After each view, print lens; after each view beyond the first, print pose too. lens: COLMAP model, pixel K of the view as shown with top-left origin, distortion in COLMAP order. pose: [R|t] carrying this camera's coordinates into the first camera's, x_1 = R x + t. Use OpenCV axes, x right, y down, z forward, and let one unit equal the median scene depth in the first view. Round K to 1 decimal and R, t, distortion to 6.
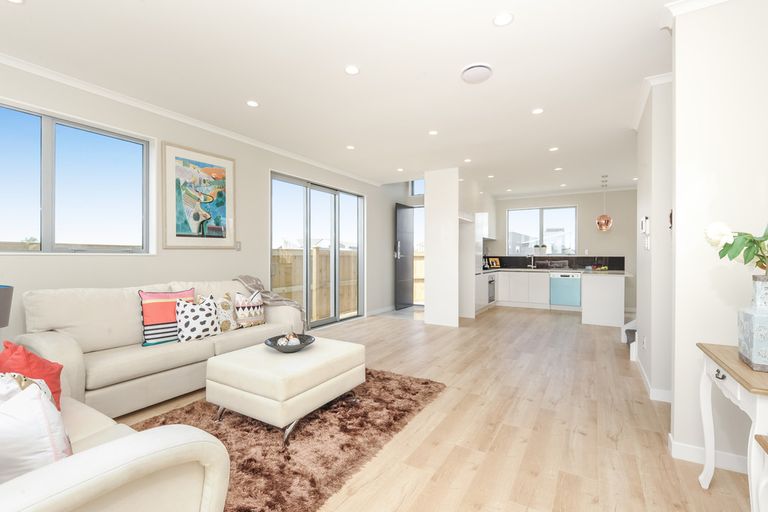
lens RADIAL K [[346.2, 0, 384.0], [0, 346.2, 256.0], [0, 0, 1]] dist [0.001239, -0.000123]
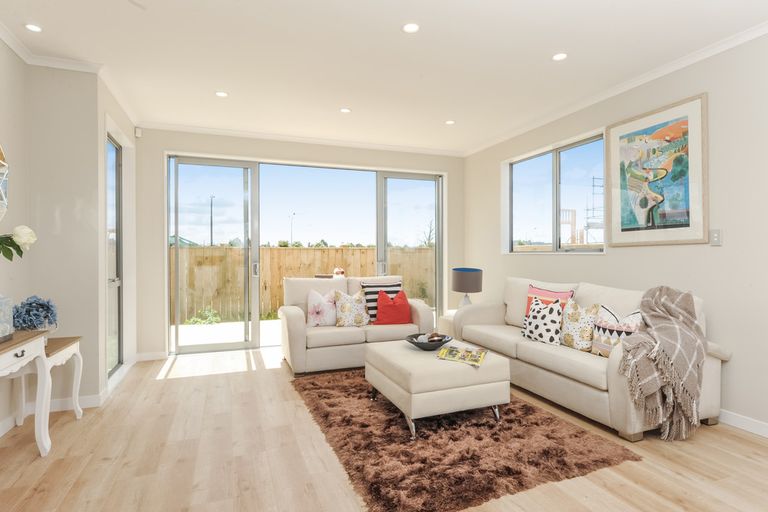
lens RADIAL K [[408.7, 0, 384.0], [0, 408.7, 256.0], [0, 0, 1]] dist [-0.000472, 0.000256]
pose [[-0.610518, 0.003838, -0.791993, 0.525986], [-0.004247, 0.999958, 0.008120, -0.002651], [0.791991, 0.008321, -0.610476, 1.136057]]
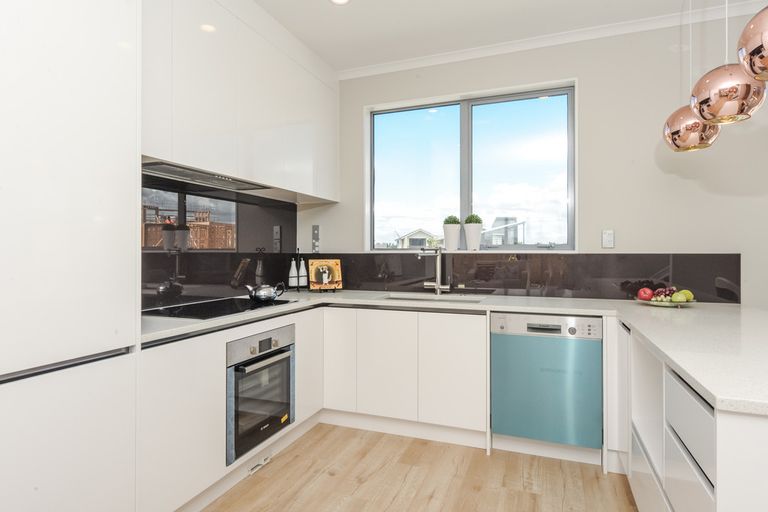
lens RADIAL K [[435.0, 0, 384.4], [0, 435.0, 246.6], [0, 0, 1]] dist [0.020607, -0.000491]
pose [[0.982814, -0.002120, 0.184588, 0.195561], [0.004392, 0.999920, -0.011898, -0.000261], [-0.184548, 0.012504, 0.982744, 0.396876]]
